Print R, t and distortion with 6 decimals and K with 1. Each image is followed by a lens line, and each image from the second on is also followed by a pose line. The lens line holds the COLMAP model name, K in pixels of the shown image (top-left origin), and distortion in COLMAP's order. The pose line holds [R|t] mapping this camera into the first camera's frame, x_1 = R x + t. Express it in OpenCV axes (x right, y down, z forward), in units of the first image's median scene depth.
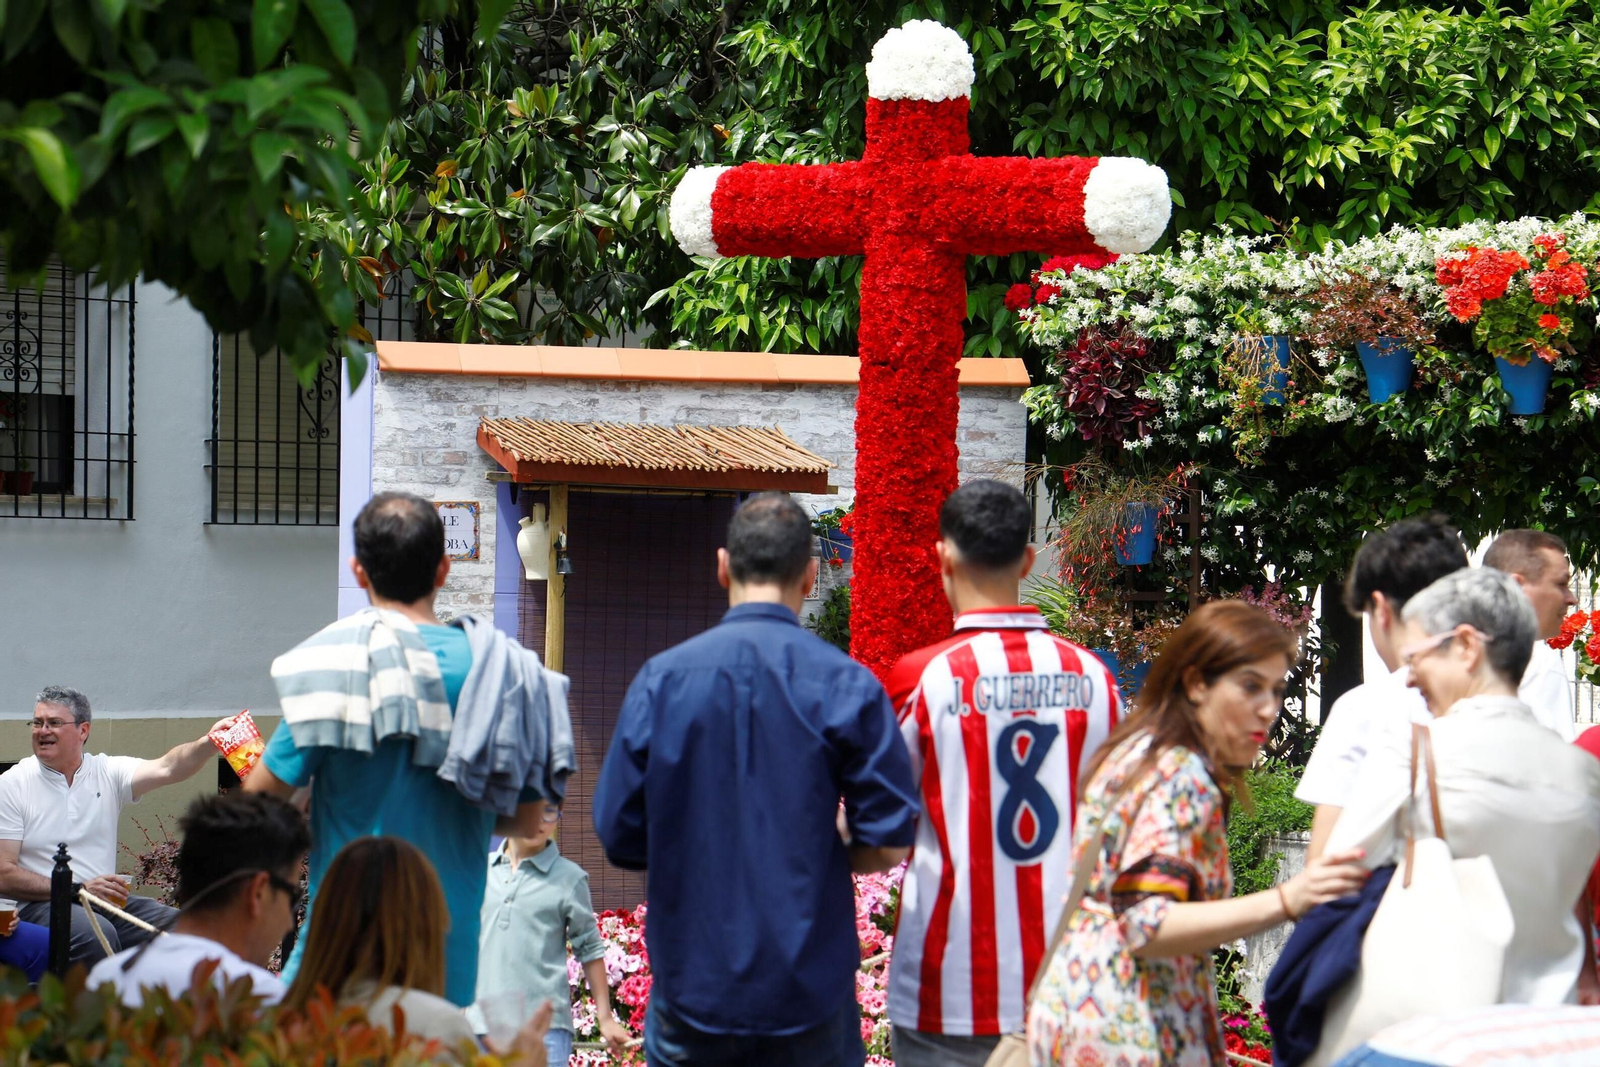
lens RADIAL K [[6207.8, 0, 800.0], [0, 6207.8, 533.5], [0, 0, 1]] dist [0.828569, 0.375802]
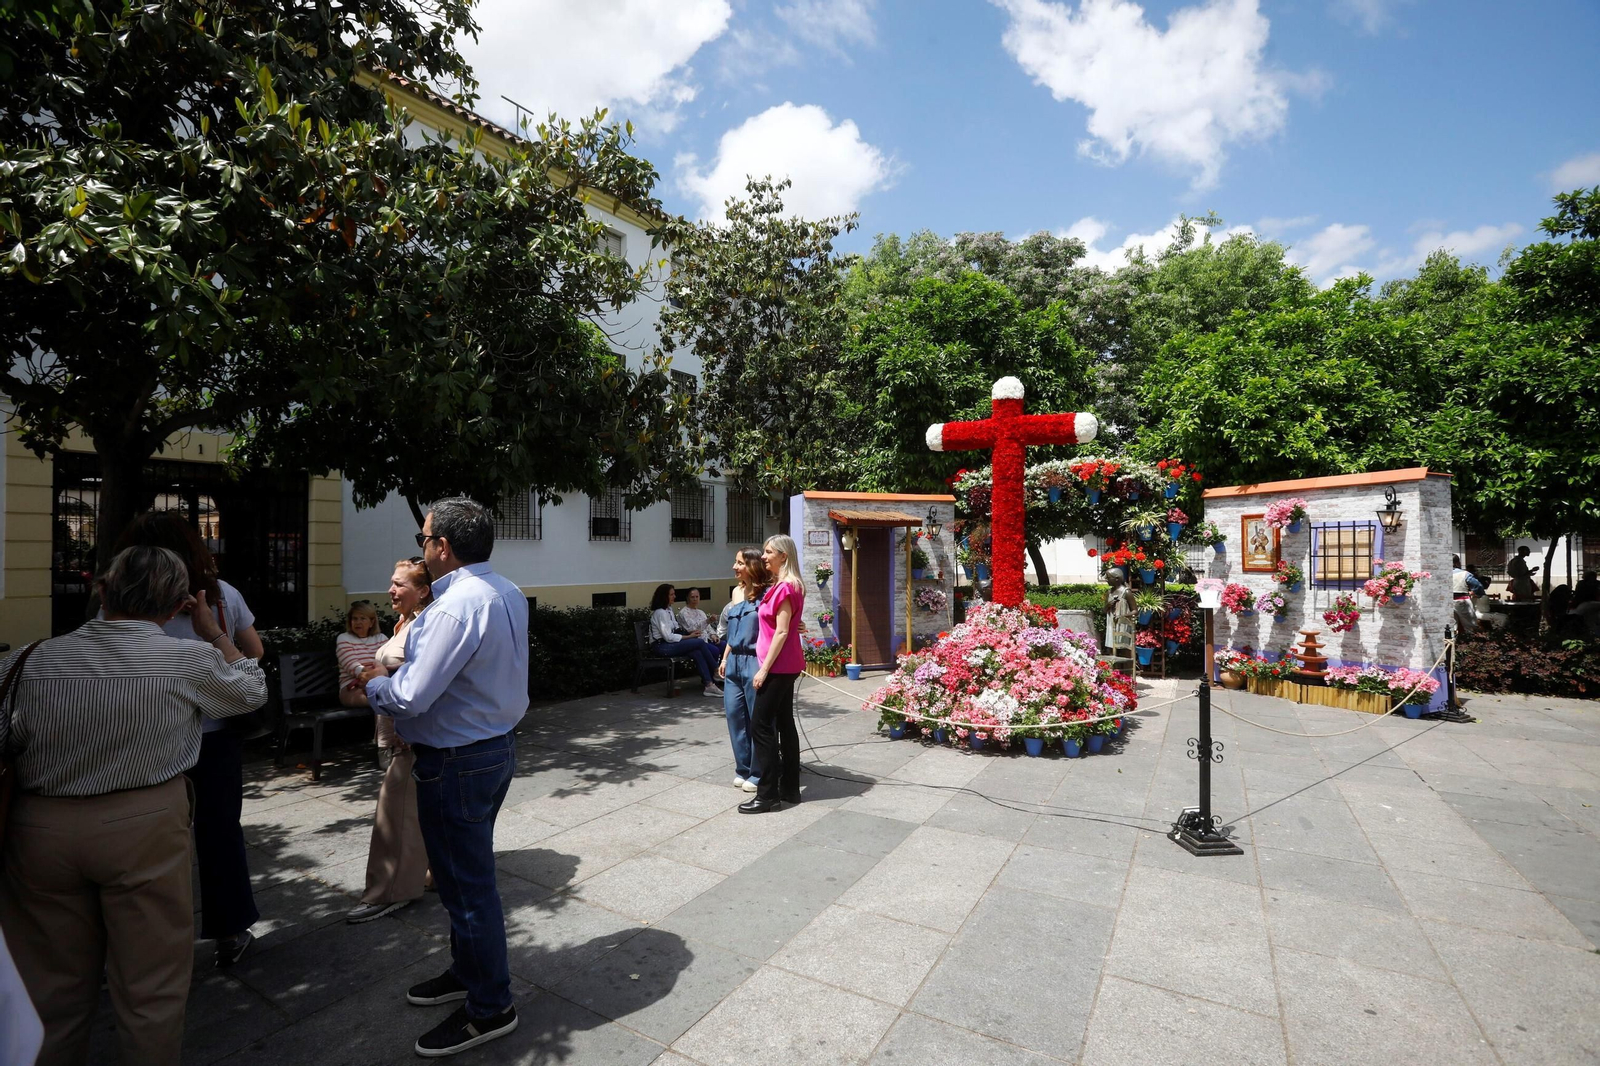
lens RADIAL K [[724.1, 0, 795.2], [0, 724.1, 546.9], [0, 0, 1]] dist [-0.037480, 0.000276]
pose [[0.998459, -0.017744, 0.052577, -0.093598], [0.017834, 0.999840, -0.001244, 0.005364], [-0.052546, 0.002180, 0.998616, 0.508482]]
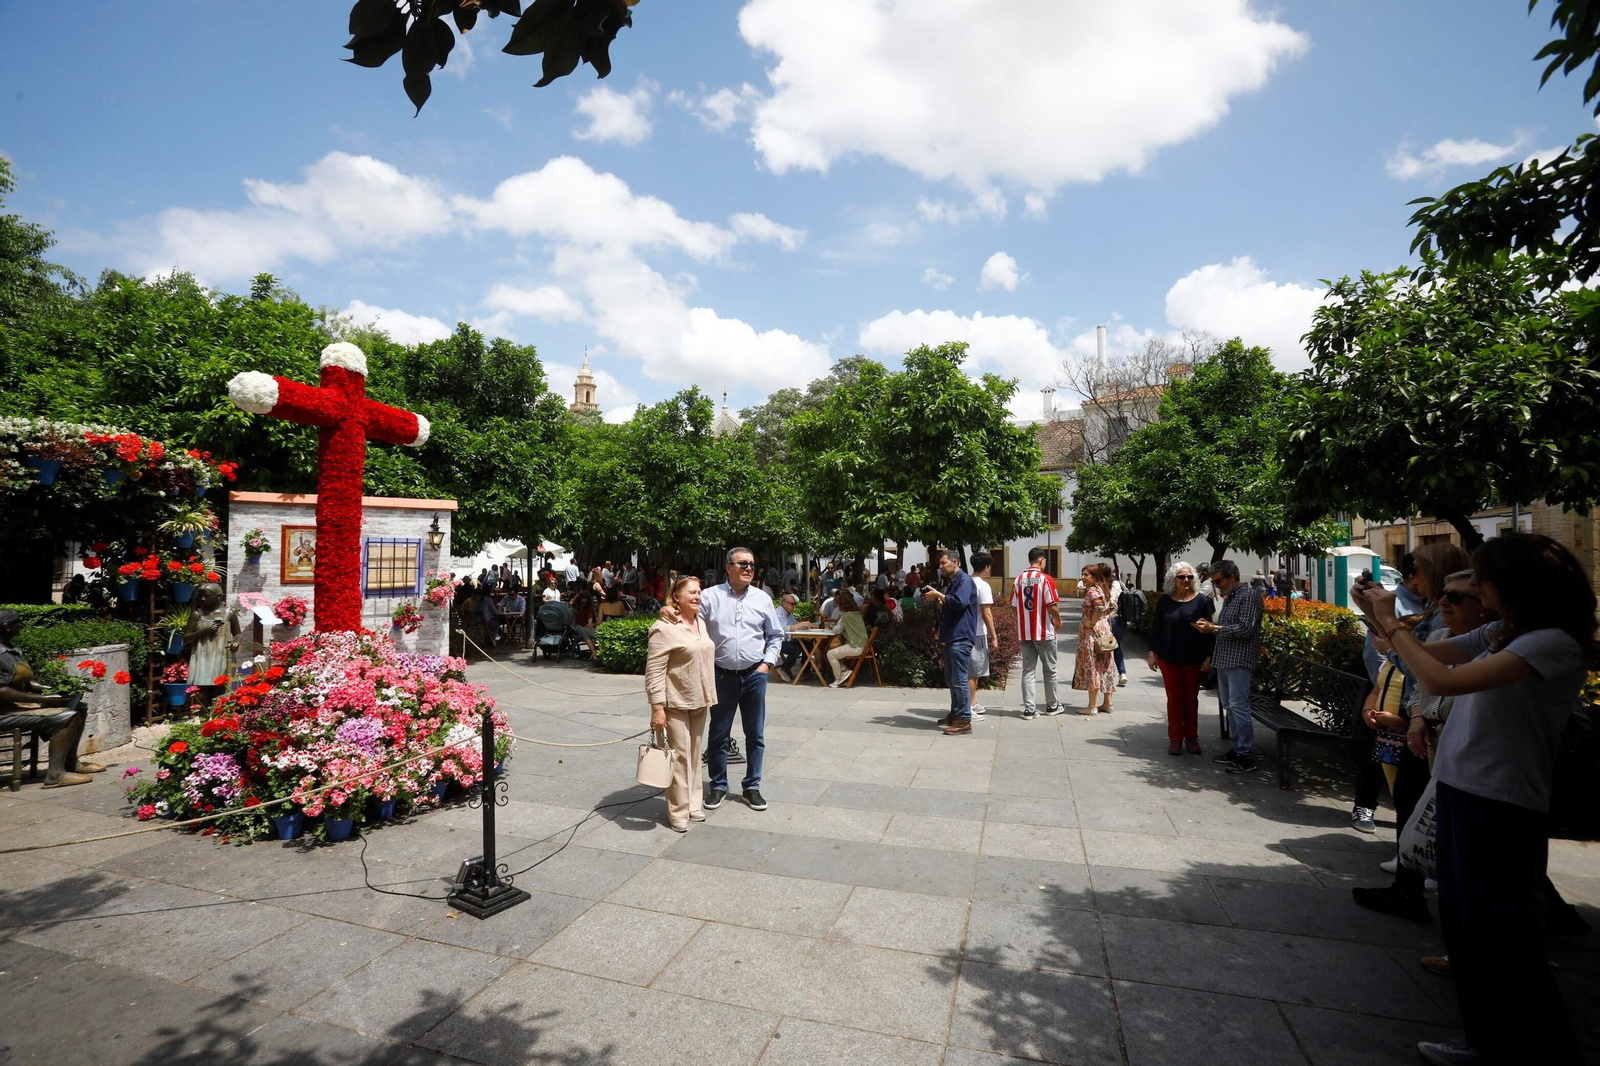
lens RADIAL K [[724.1, 0, 795.2], [0, 724.1, 546.9], [0, 0, 1]] dist [-0.037480, 0.000276]
pose [[-0.271785, 0.005998, 0.962339, -0.248445], [-0.018646, 0.999760, -0.011497, 0.002884], [-0.962177, -0.021069, -0.271608, 0.718549]]
